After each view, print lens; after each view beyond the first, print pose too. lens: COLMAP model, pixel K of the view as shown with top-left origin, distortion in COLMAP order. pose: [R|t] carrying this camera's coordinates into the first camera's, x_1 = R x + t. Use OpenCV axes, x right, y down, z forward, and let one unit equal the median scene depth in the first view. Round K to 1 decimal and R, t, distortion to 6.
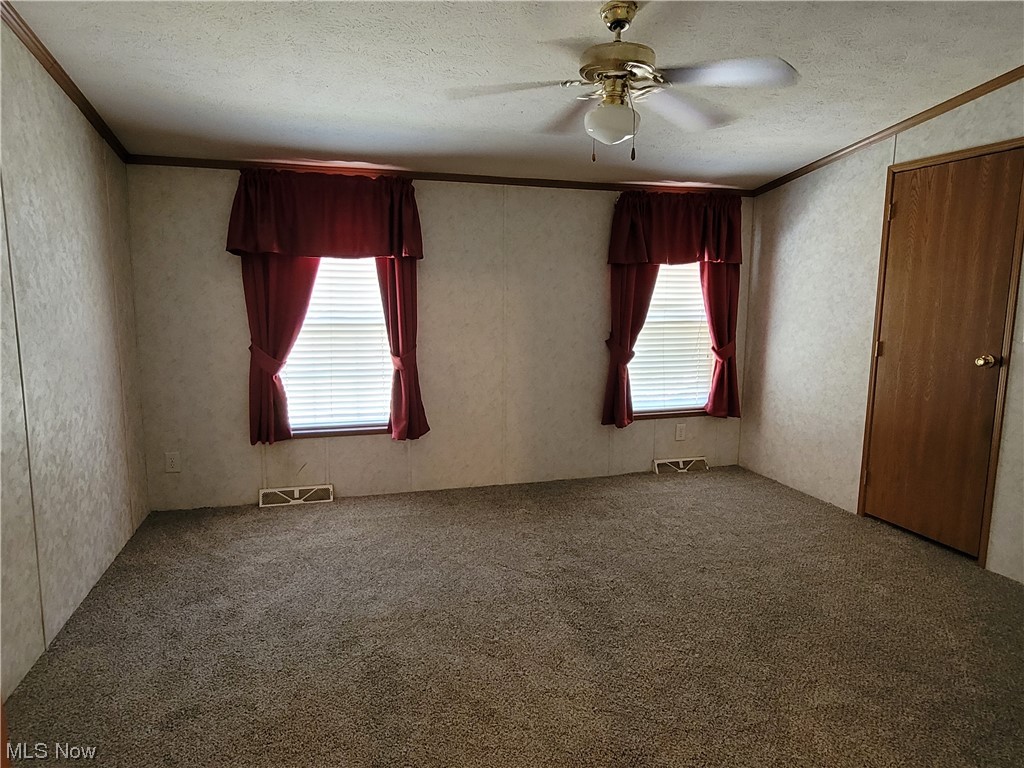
lens RADIAL K [[628.3, 0, 502.3], [0, 628.3, 382.2], [0, 0, 1]] dist [-0.015590, 0.003744]
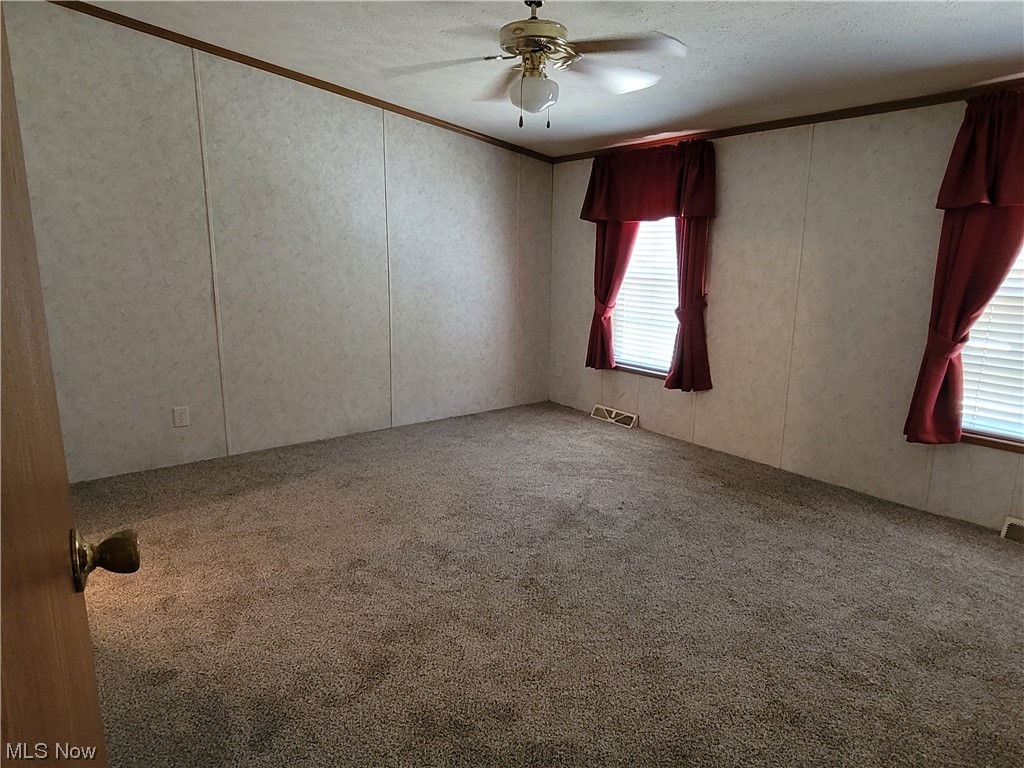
lens RADIAL K [[628.3, 0, 502.3], [0, 628.3, 382.2], [0, 0, 1]] dist [-0.015590, 0.003744]
pose [[0.355412, 0.189096, -0.915382, 0.732145], [-0.131895, 0.979670, 0.151166, -0.044597], [0.925357, 0.067009, 0.373128, 0.329706]]
